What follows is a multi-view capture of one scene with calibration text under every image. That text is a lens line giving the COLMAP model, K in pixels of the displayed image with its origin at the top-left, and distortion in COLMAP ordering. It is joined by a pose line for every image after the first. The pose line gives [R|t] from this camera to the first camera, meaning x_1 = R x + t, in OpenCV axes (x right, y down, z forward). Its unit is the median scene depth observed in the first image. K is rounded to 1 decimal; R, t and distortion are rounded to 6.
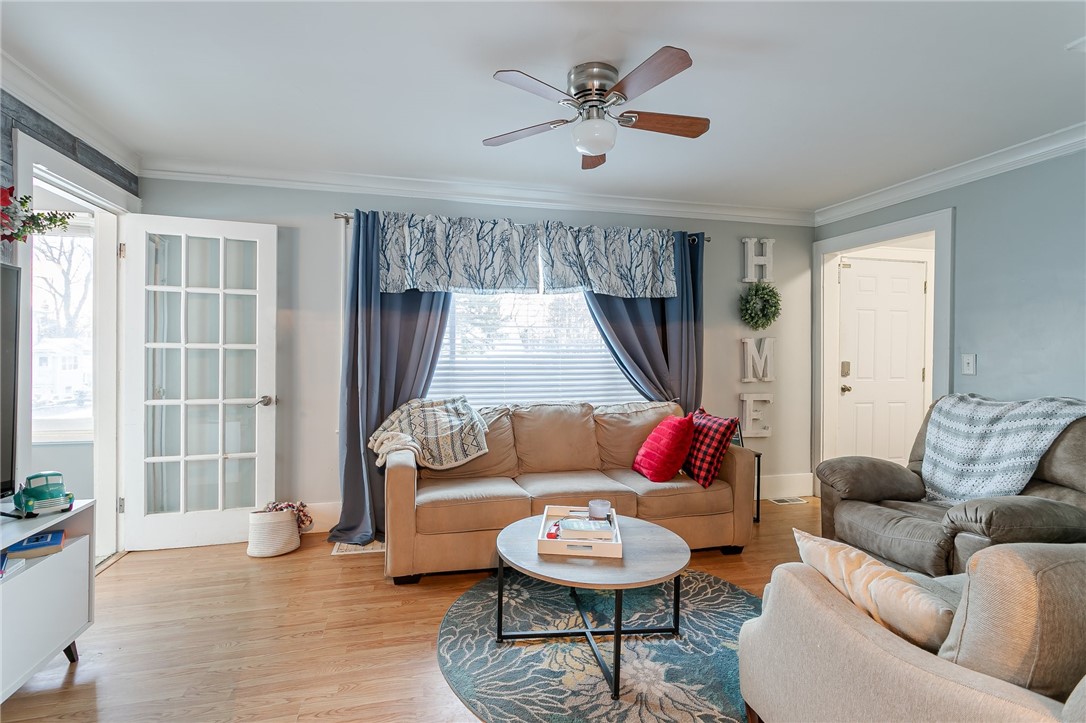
lens RADIAL K [[516.3, 0, 548.8], [0, 516.3, 352.6], [0, 0, 1]] dist [0.003949, -0.000524]
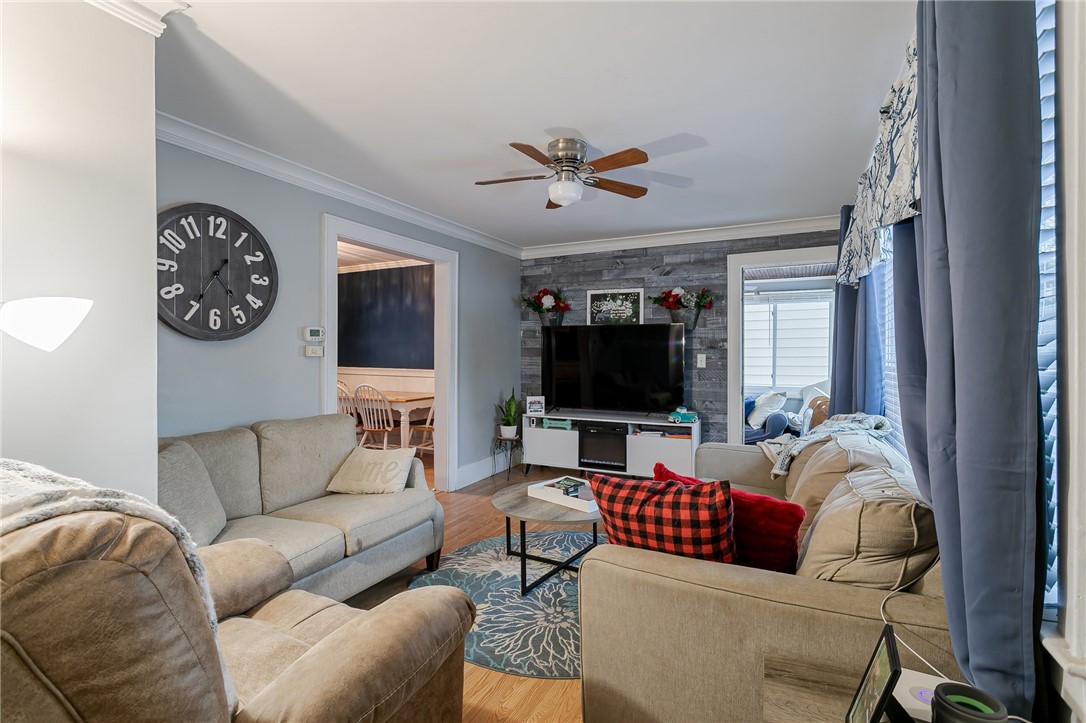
lens RADIAL K [[516.3, 0, 534.7], [0, 516.3, 355.6], [0, 0, 1]] dist [0.003949, -0.000524]
pose [[-0.666336, -0.012024, -0.745554, 1.056225], [-0.021686, 0.999760, 0.003258, -0.005255], [0.745336, 0.018339, -0.666437, 1.702672]]
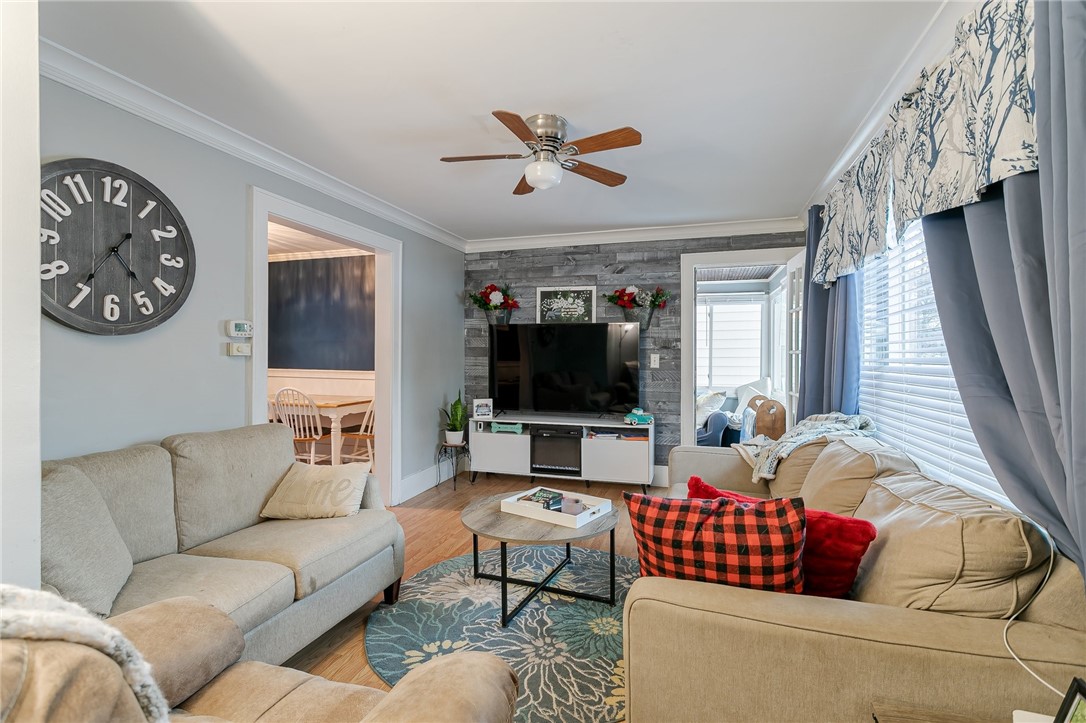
lens RADIAL K [[516.3, 0, 535.5], [0, 516.3, 355.5], [0, 0, 1]] dist [0.003949, -0.000524]
pose [[-0.538073, -0.014184, -0.842779, 1.038237], [-0.022819, 0.999737, -0.002256, 0.002005], [0.842589, 0.018017, -0.538255, 1.520031]]
